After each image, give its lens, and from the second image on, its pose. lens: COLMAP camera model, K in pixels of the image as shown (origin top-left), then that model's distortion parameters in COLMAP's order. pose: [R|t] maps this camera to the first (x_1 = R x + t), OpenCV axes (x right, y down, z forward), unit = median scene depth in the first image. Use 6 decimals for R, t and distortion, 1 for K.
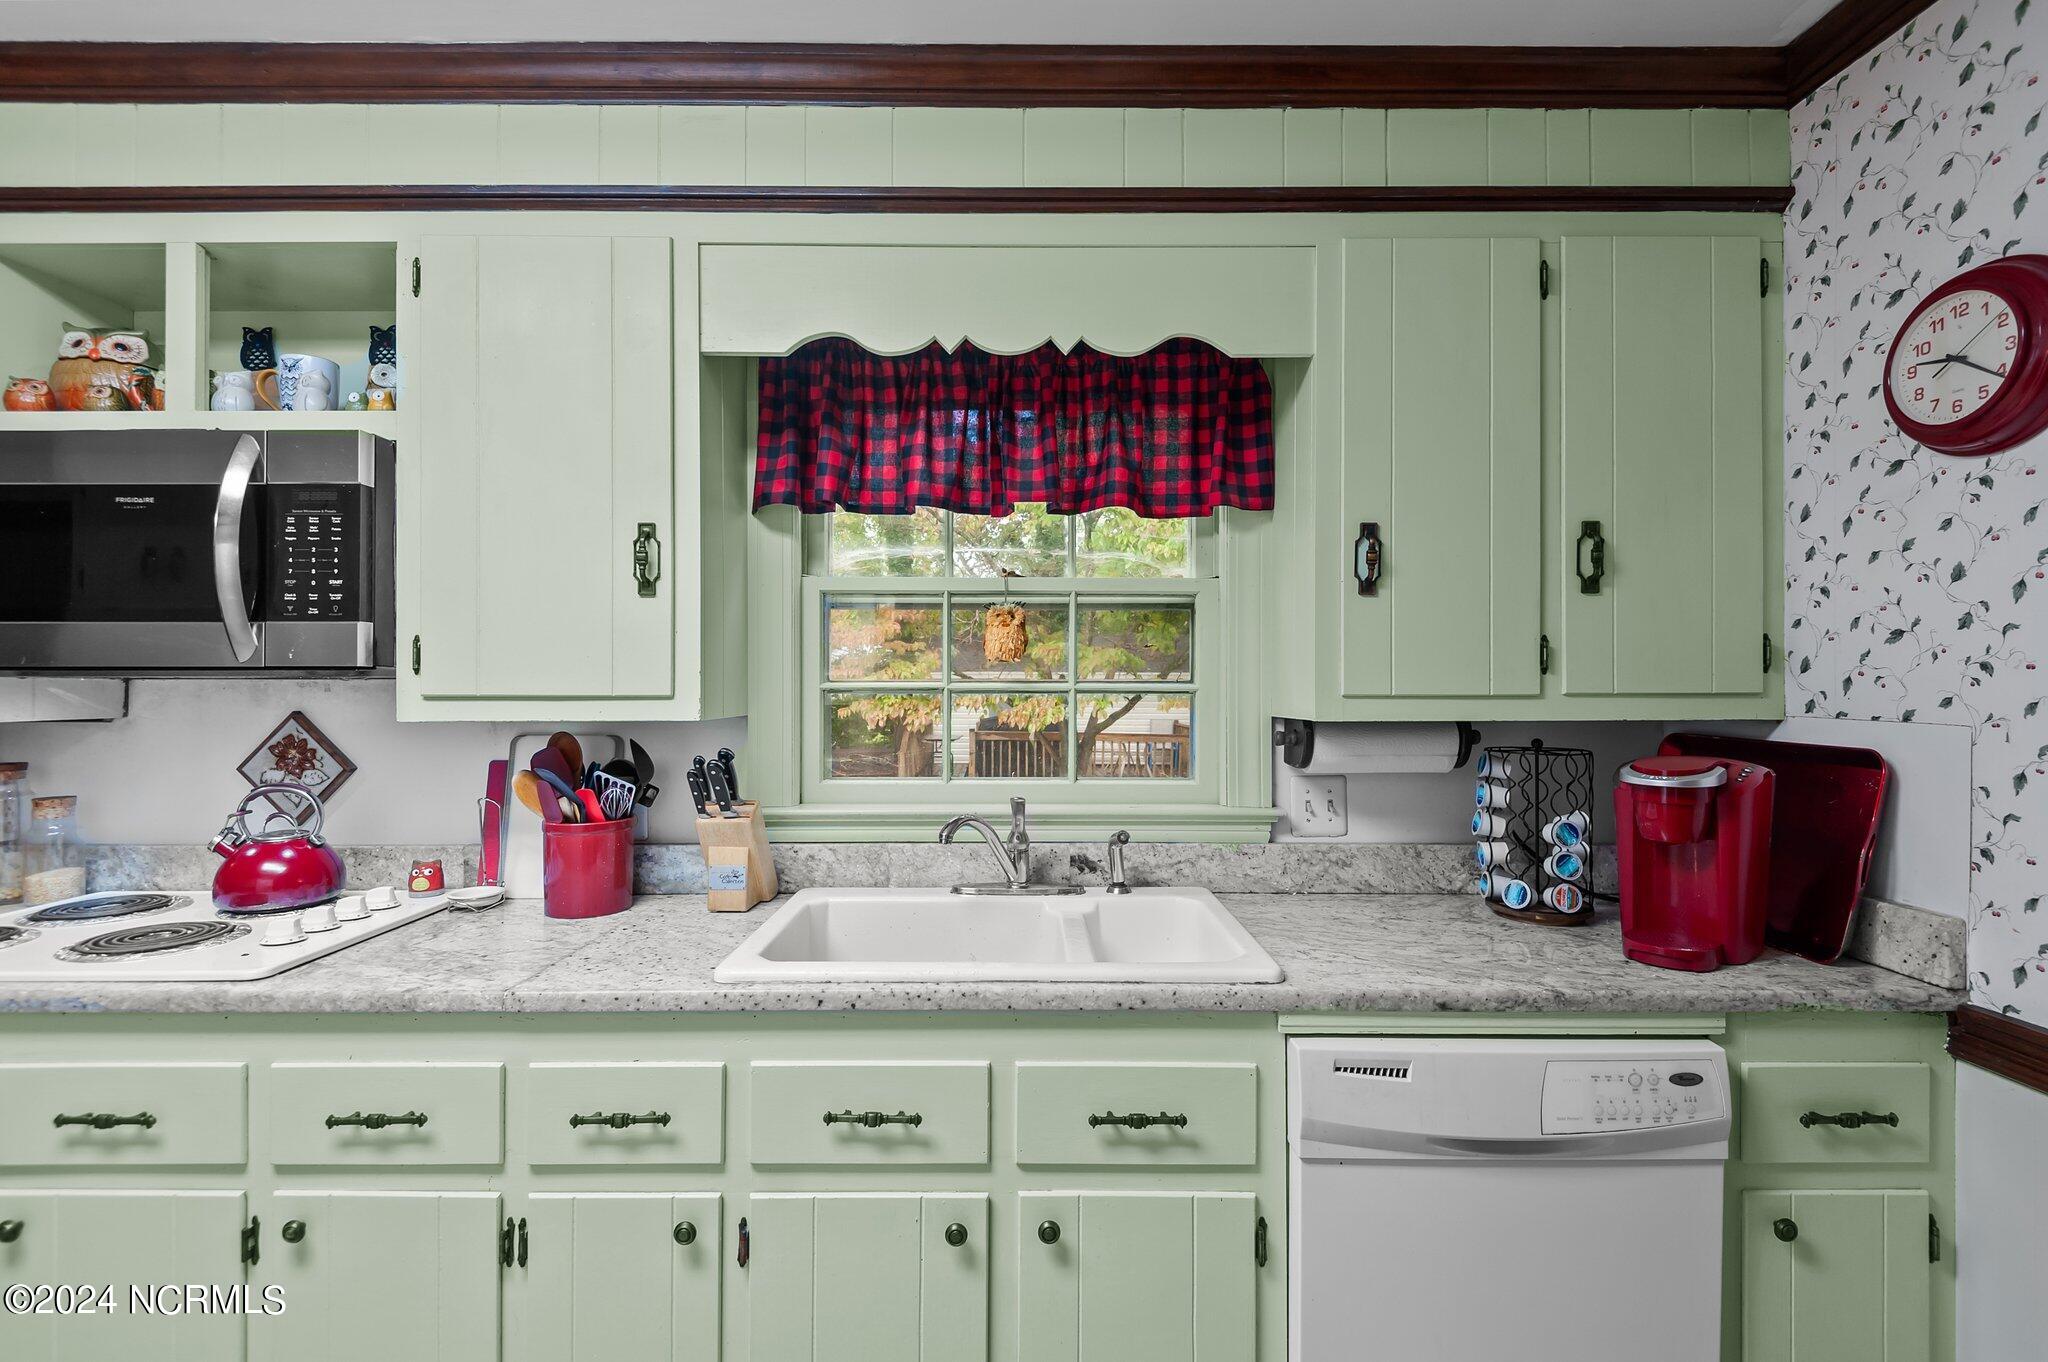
lens RADIAL K [[914.9, 0, 1024.0], [0, 914.9, 681.0], [0, 0, 1]] dist [0.019704, -0.000171]
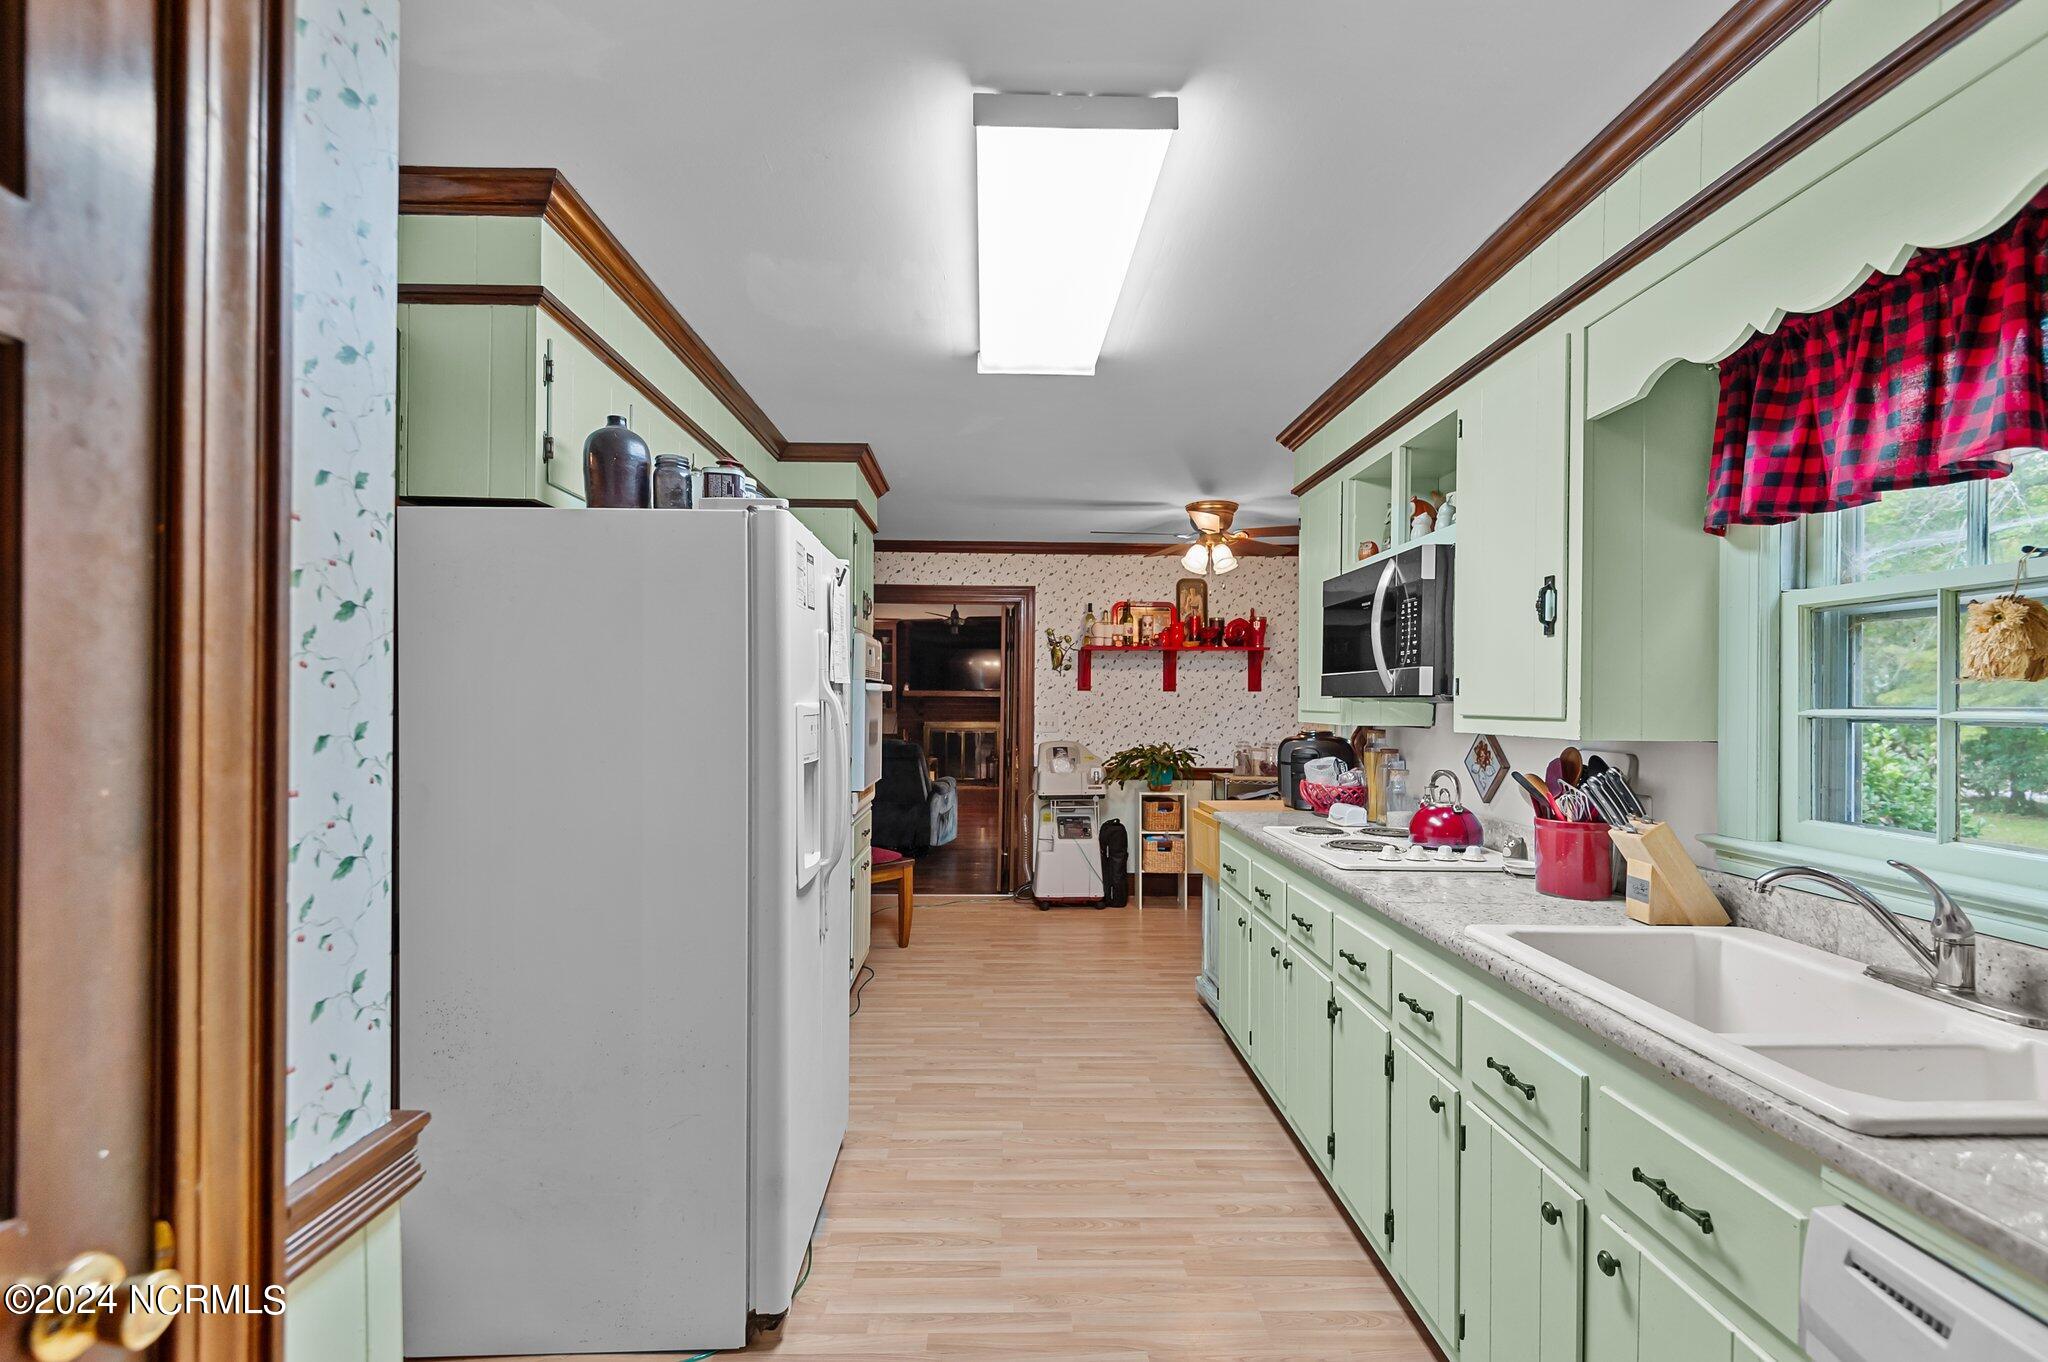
lens RADIAL K [[927.7, 0, 1017.5], [0, 927.7, 694.4], [0, 0, 1]] dist [0.002087, -0.000022]
pose [[0.019743, -0.006363, -0.999785, 0.804282], [-0.005567, 0.999964, -0.006475, -0.003016], [0.999790, 0.005694, 0.019707, 0.269582]]
